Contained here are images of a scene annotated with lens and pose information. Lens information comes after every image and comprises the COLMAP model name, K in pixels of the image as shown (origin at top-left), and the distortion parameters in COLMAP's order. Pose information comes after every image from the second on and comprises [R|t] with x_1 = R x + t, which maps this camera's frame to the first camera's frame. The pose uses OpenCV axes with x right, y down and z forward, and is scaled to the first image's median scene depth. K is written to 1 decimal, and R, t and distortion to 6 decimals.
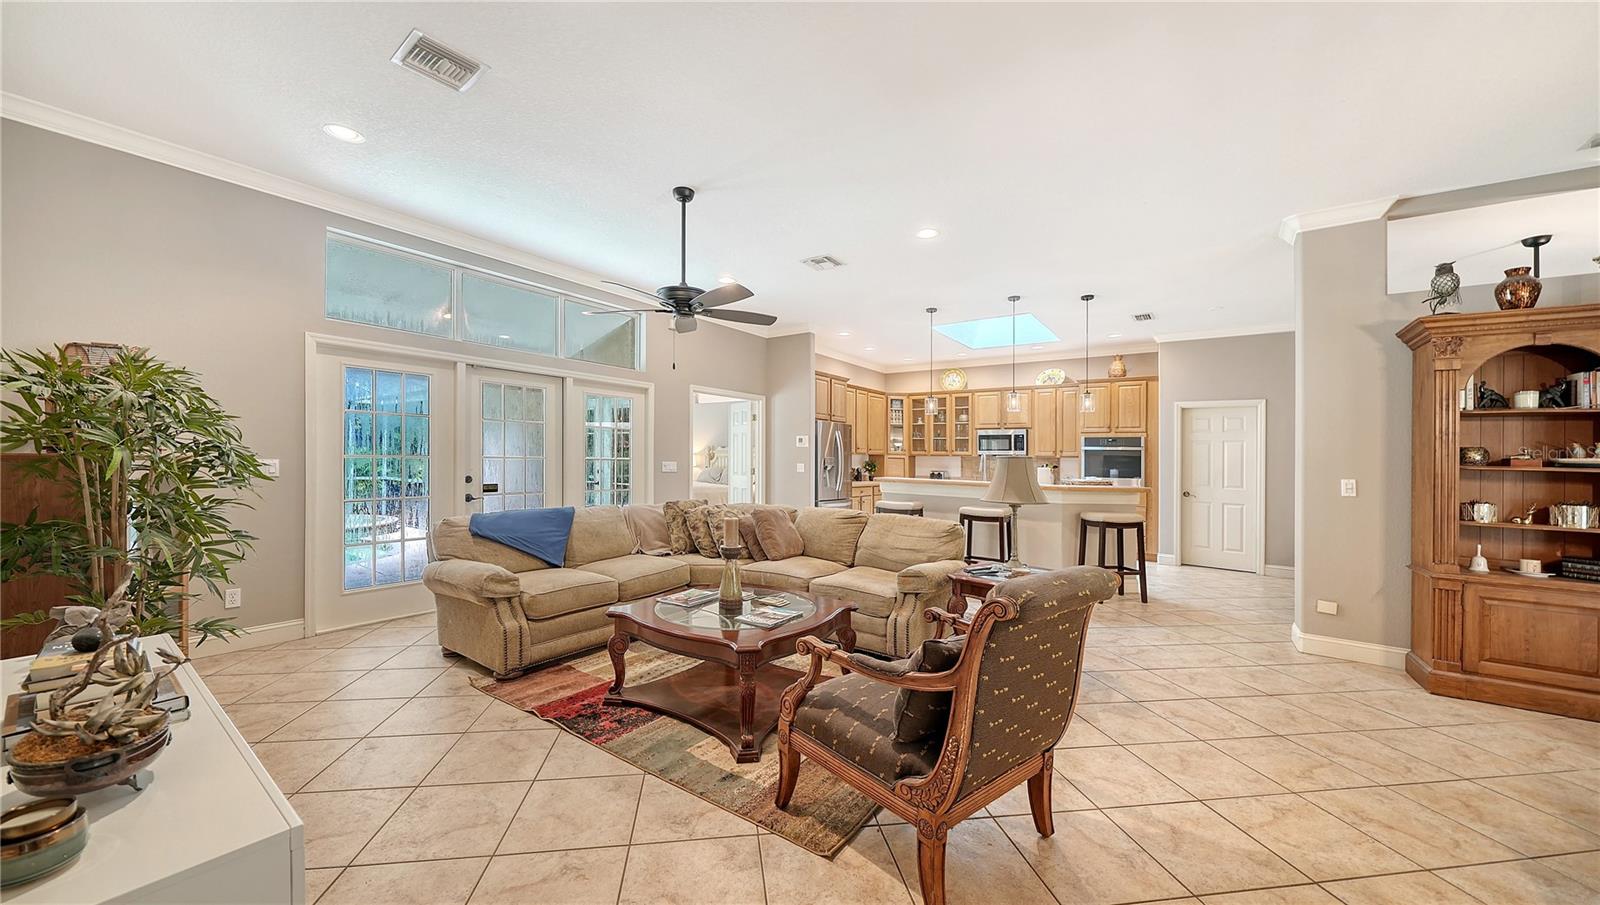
lens RADIAL K [[563.6, 0, 792.9], [0, 563.6, 452.2], [0, 0, 1]] dist [0.000473, -0.000044]
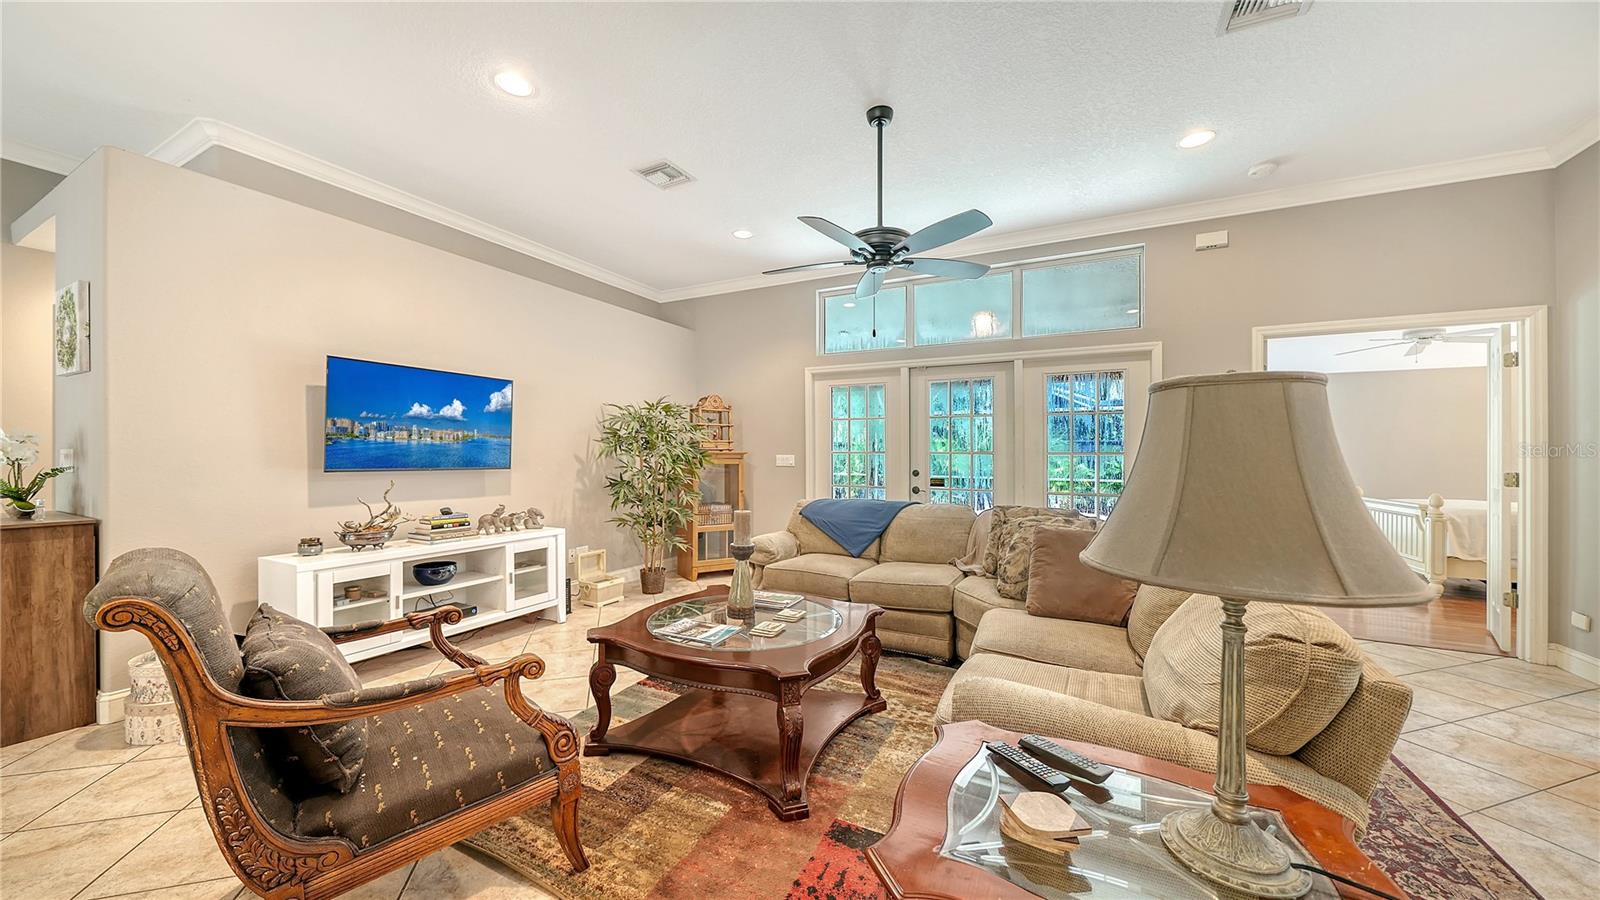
lens RADIAL K [[555.0, 0, 779.5], [0, 555.0, 458.8], [0, 0, 1]] dist [-0.011750, -0.000076]
pose [[0.147040, -0.012989, -0.989045, 0.283882], [0.004795, 0.999911, -0.012419, 0.020527], [0.989119, -0.002916, 0.147089, 0.371622]]
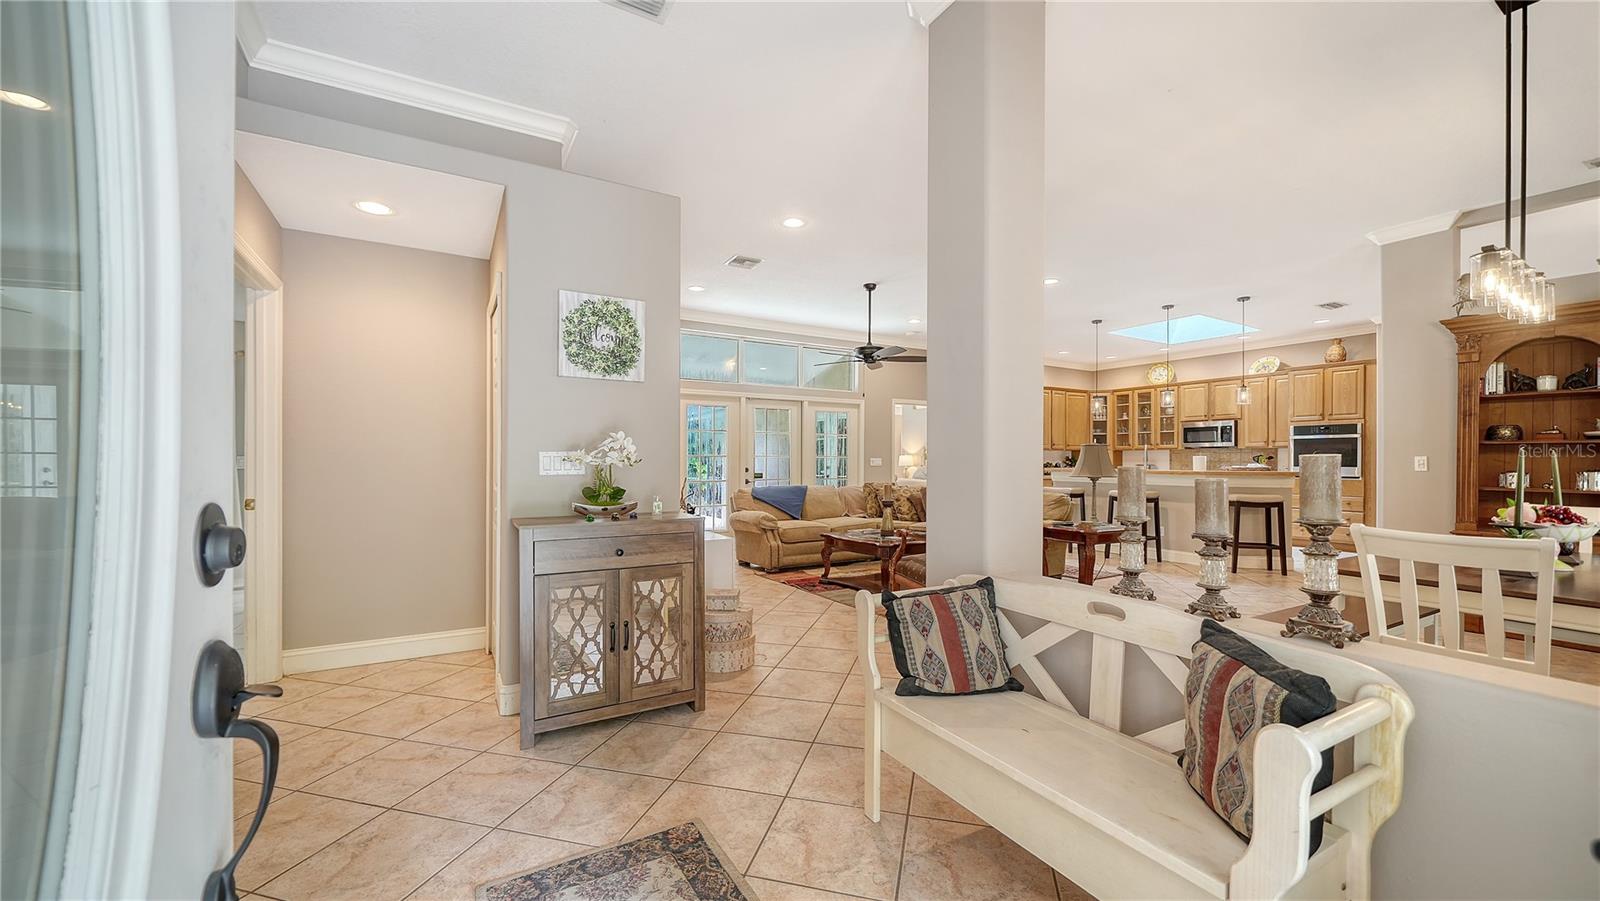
lens RADIAL K [[601.8, 0, 798.4], [0, 601.8, 463.8], [0, 0, 1]] dist [-0.001639, -0.000126]
pose [[0.917240, -0.016871, -0.397978, 0.152632], [0.021647, 0.999737, 0.007509, 0.013506], [0.397747, -0.015502, 0.917364, -0.324133]]
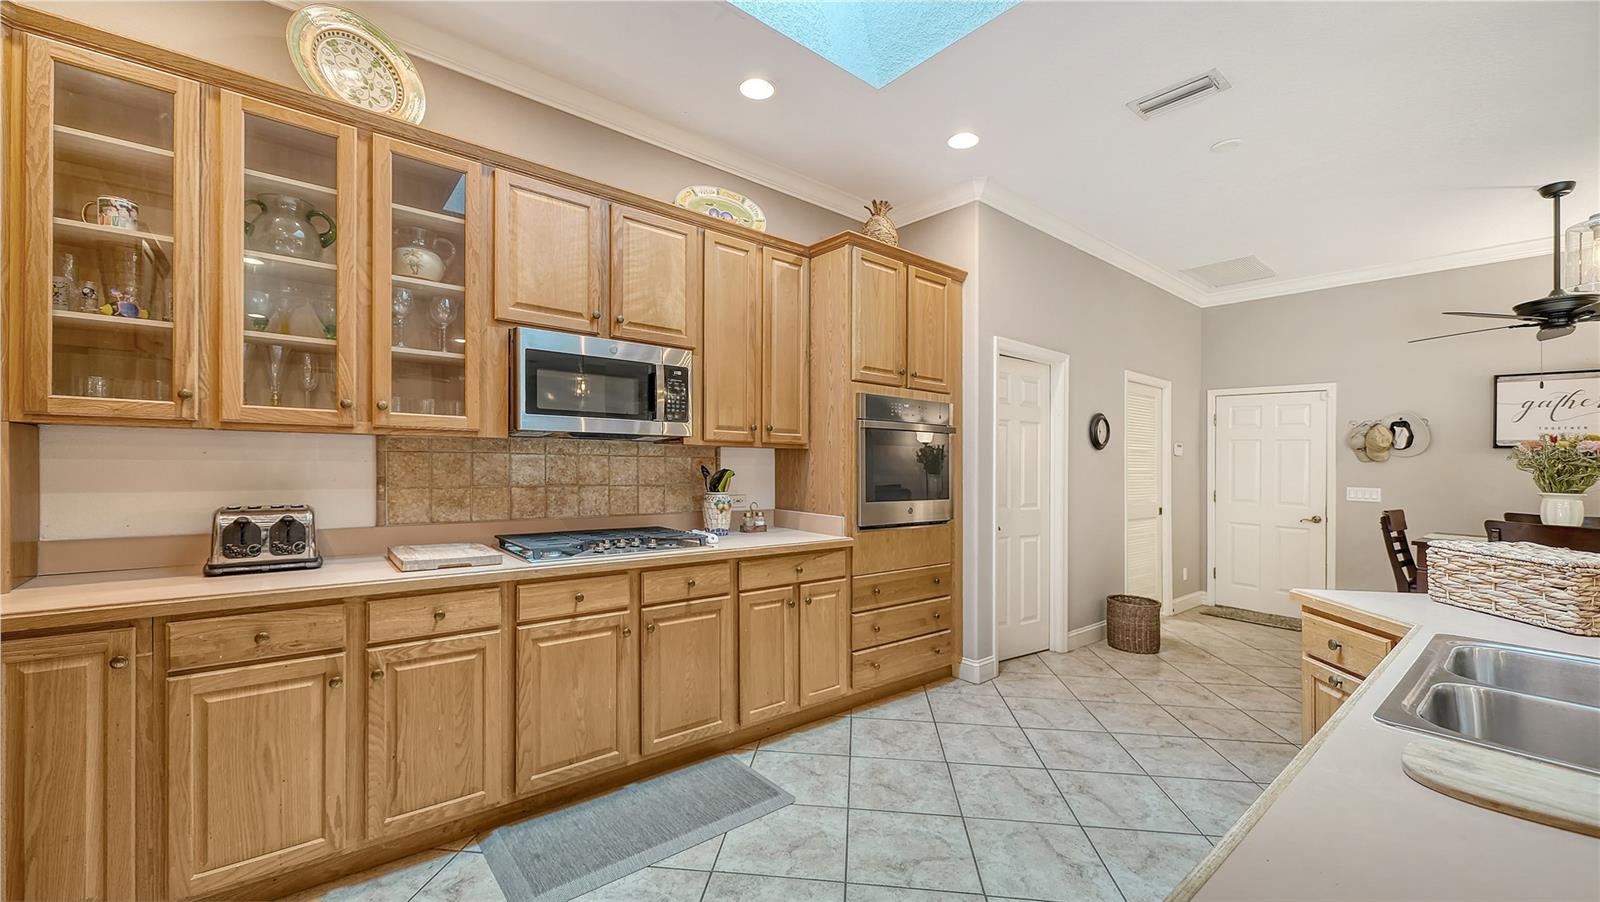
lens RADIAL K [[620.6, 0, 815.2], [0, 620.6, 462.9], [0, 0, 1]] dist [-0.002354, -0.000252]
pose [[0.224457, -0.020777, 0.974262, 0.121992], [-0.030180, 0.999145, 0.028261, 0.008628], [-0.974017, -0.035747, 0.223638, 1.007442]]
